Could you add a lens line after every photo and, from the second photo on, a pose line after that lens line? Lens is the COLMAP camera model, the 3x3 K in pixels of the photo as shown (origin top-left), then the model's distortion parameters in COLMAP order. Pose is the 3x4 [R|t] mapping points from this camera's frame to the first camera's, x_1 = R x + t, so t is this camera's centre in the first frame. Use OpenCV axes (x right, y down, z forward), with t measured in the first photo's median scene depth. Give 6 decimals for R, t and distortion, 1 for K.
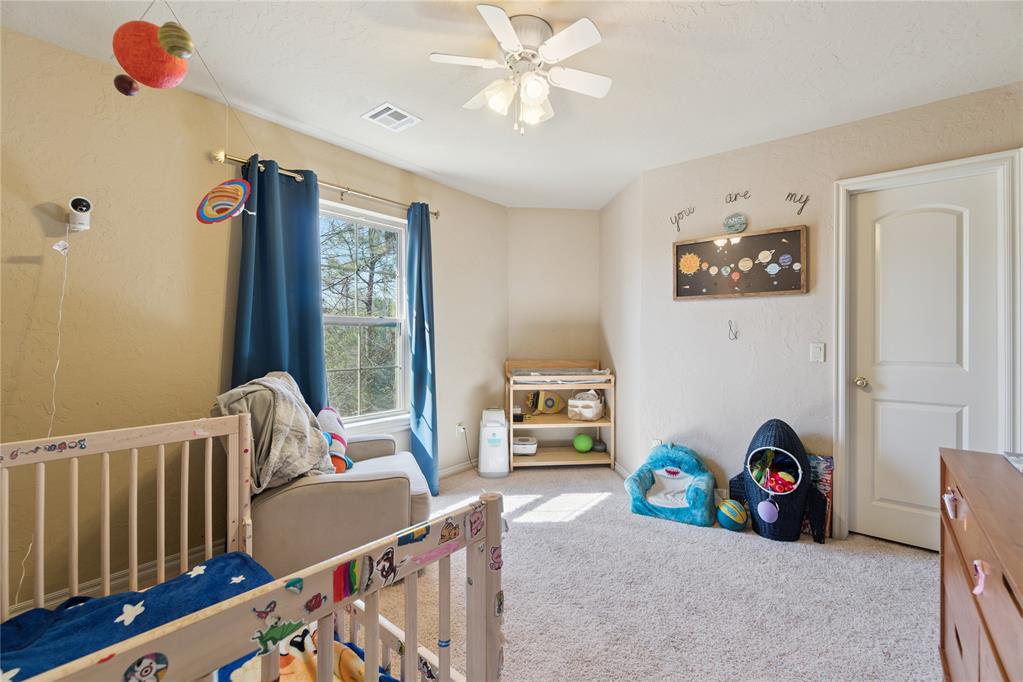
lens RADIAL K [[439.1, 0, 505.5], [0, 439.1, 334.9], [0, 0, 1]] dist [-0.007145, 0.002748]
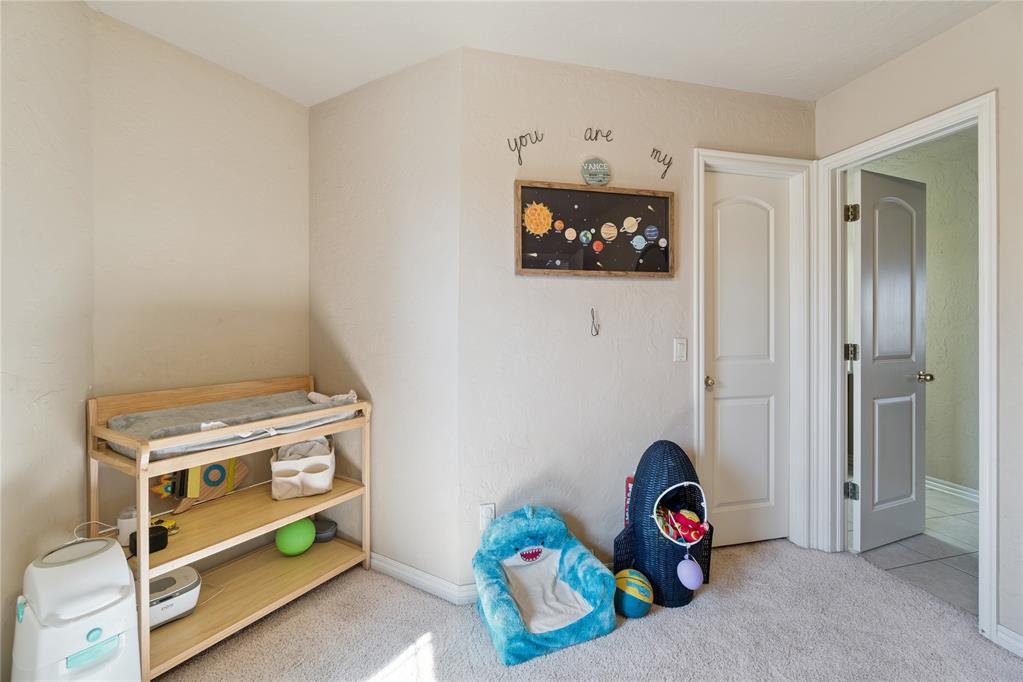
lens RADIAL K [[439.1, 0, 515.4], [0, 439.1, 331.9], [0, 0, 1]] dist [-0.007145, 0.002748]
pose [[0.592455, -0.007436, 0.805569, -0.124266], [0.006455, 0.999969, 0.004483, 0.000638], [-0.805577, 0.002544, 0.592485, 0.670575]]
